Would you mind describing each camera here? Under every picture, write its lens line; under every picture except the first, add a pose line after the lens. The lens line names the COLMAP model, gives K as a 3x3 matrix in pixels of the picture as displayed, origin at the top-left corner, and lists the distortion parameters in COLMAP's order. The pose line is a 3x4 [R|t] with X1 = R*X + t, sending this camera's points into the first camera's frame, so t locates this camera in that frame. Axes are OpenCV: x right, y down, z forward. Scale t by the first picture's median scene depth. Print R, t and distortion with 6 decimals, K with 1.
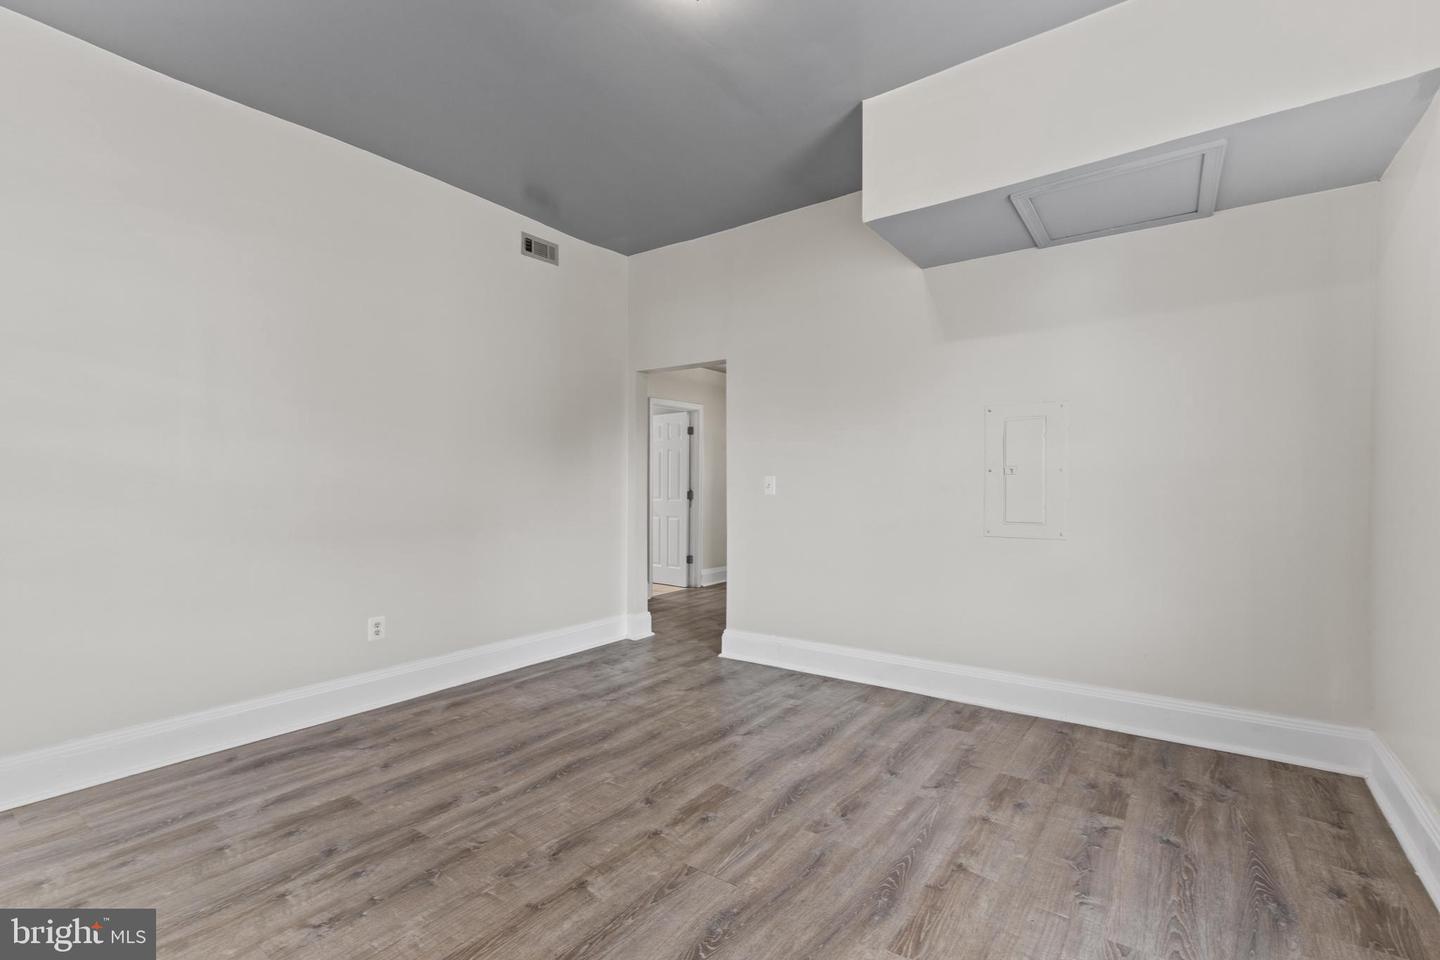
lens RADIAL K [[656.6, 0, 722.7], [0, 656.6, 472.4], [0, 0, 1]] dist [0.002864, -0.000664]
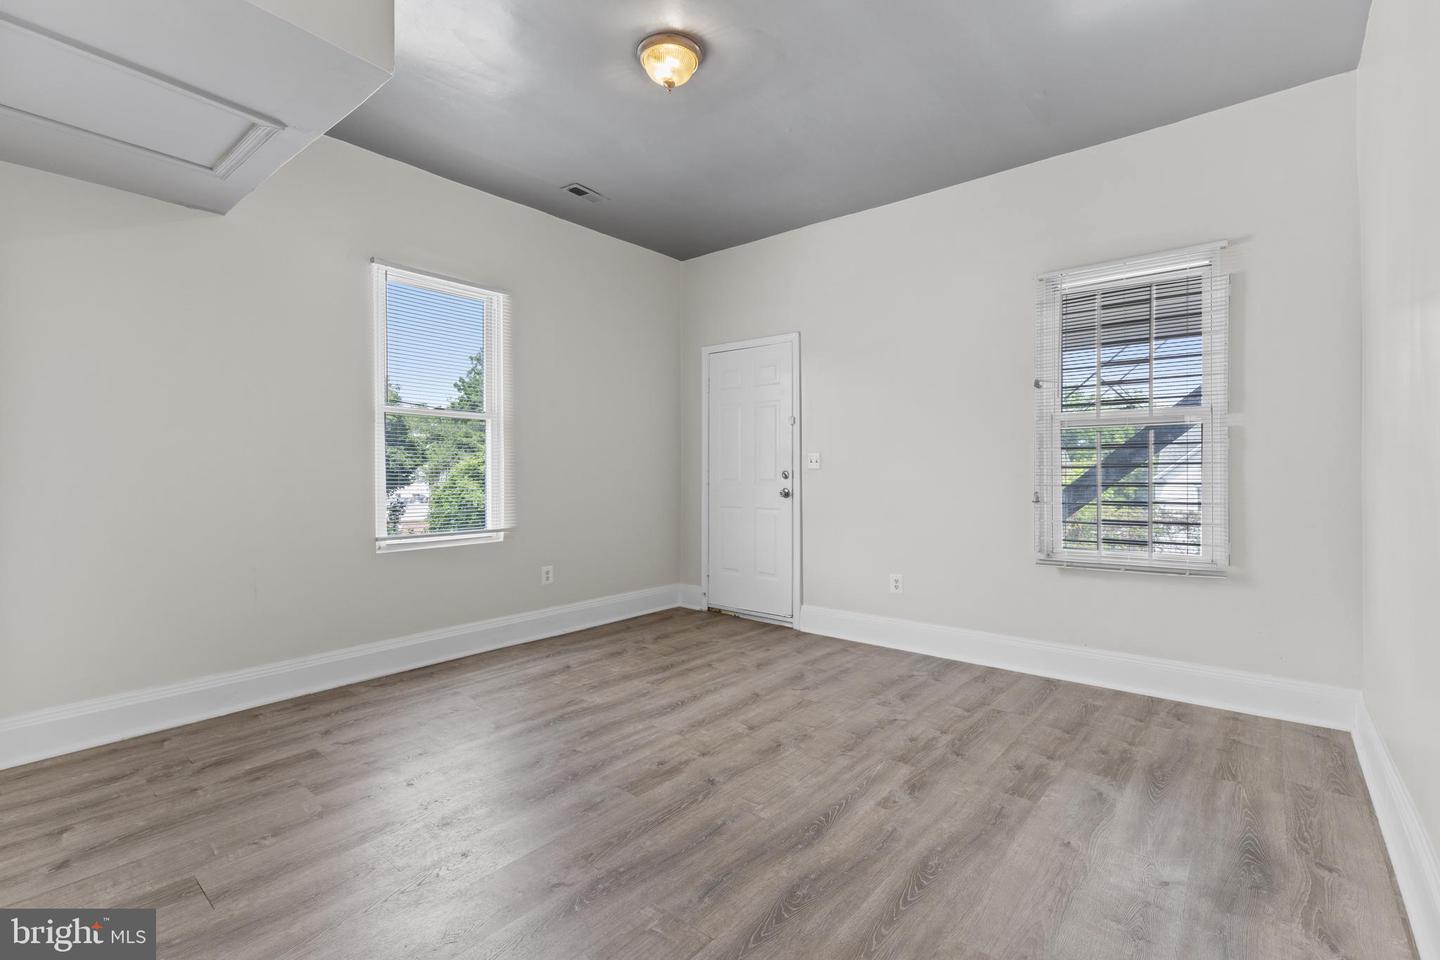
lens RADIAL K [[656.6, 0, 718.9], [0, 656.6, 478.2], [0, 0, 1]] dist [0.002864, -0.000664]
pose [[-0.997571, 0.002506, 0.069617, -0.206978], [0.002283, 0.999992, -0.003280, 0.041044], [-0.069625, -0.003113, -0.997568, 2.125407]]
